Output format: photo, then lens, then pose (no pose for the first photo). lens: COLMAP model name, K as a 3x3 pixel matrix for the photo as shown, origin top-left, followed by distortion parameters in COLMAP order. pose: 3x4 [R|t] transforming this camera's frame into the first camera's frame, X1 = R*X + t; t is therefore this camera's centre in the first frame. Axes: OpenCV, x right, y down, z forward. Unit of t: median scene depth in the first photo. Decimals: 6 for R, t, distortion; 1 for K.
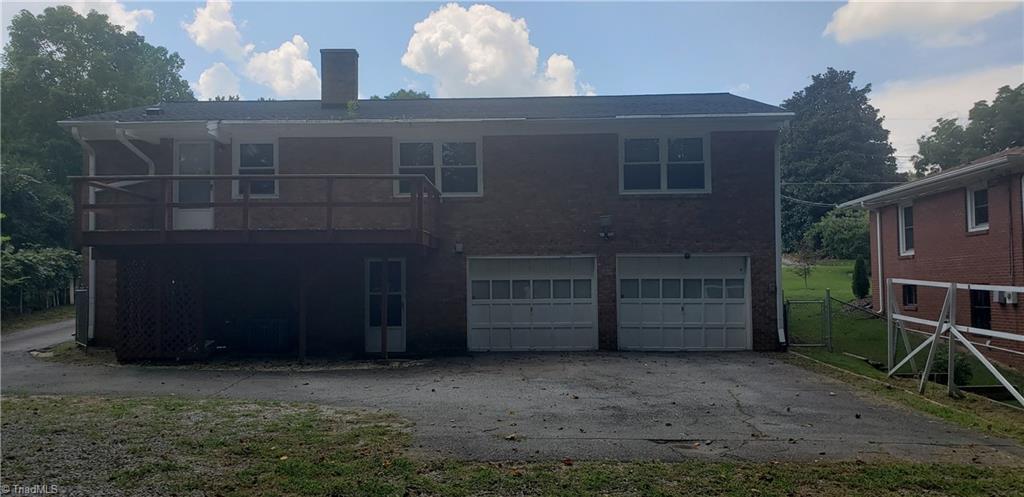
lens RADIAL K [[804.3, 0, 510.3], [0, 804.3, 249.2], [0, 0, 1]] dist [0.057998, -0.047466]
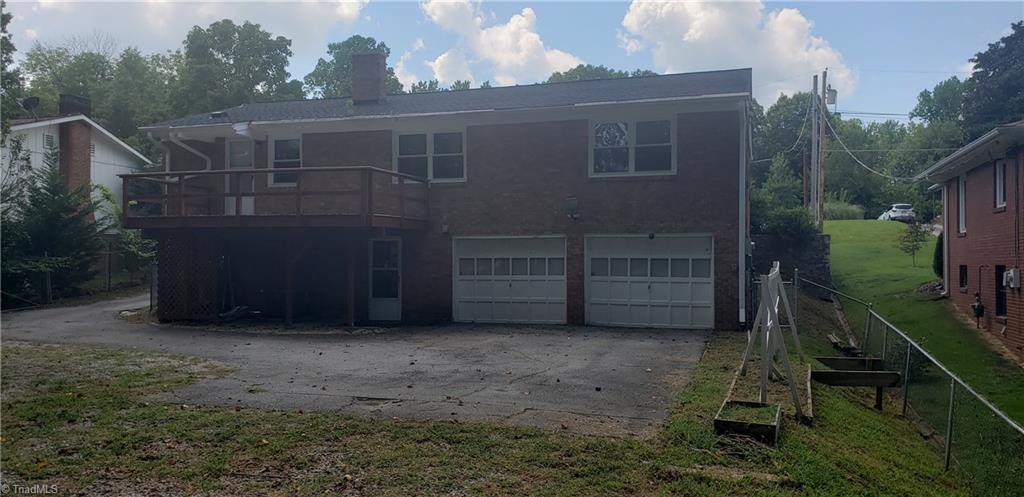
lens RADIAL K [[804.3, 0, 509.4], [0, 804.3, 248.8], [0, 0, 1]] dist [0.057998, -0.047466]
pose [[0.960744, 0.005230, -0.277387, 0.327978], [0.004737, 0.999367, 0.035249, -0.012548], [0.277396, -0.035180, 0.960111, -0.041589]]
